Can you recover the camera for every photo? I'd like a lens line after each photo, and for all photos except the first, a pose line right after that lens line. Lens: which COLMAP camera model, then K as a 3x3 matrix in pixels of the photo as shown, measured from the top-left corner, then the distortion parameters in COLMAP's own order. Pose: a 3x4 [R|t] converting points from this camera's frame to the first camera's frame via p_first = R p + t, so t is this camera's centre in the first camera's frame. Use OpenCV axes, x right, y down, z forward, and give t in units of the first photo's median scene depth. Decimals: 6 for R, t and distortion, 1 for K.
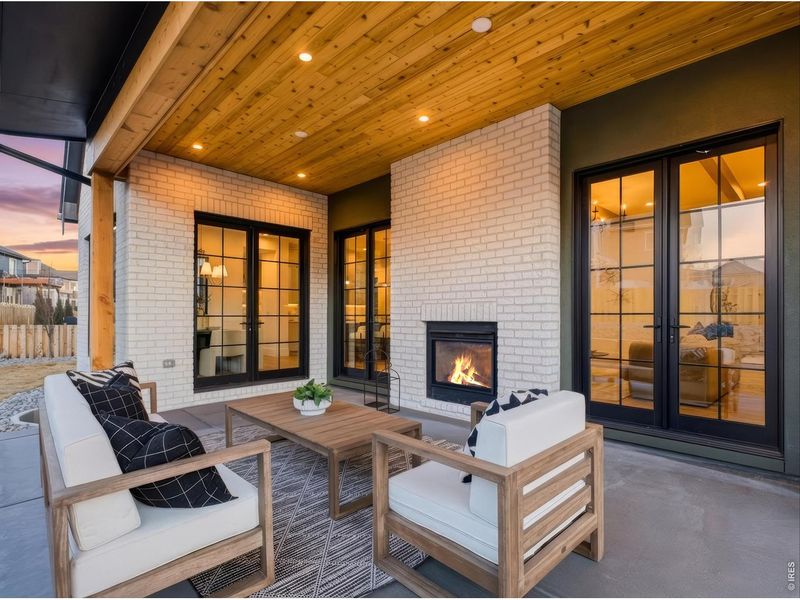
lens RADIAL K [[405.4, 0, 399.4], [0, 405.4, 306.3], [0, 0, 1]] dist [-0.001004, -0.000591]
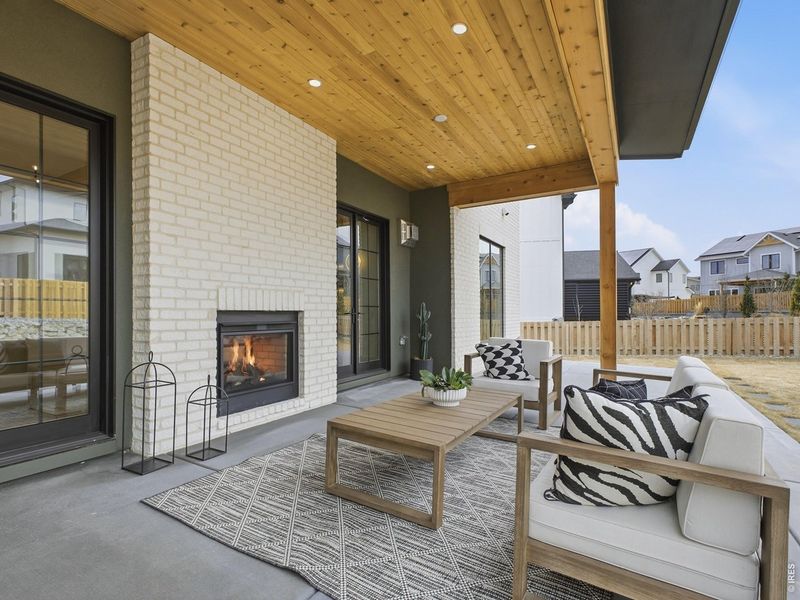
lens RADIAL K [[395.2, 0, 402.5], [0, 395.2, 297.5], [0, 0, 1]] dist [0.000717, -0.000358]
pose [[-0.258761, 0.035141, 0.965302, -0.816382], [-0.022533, 0.998846, -0.042402, 0.042320], [-0.965678, -0.032723, -0.257671, 1.023965]]
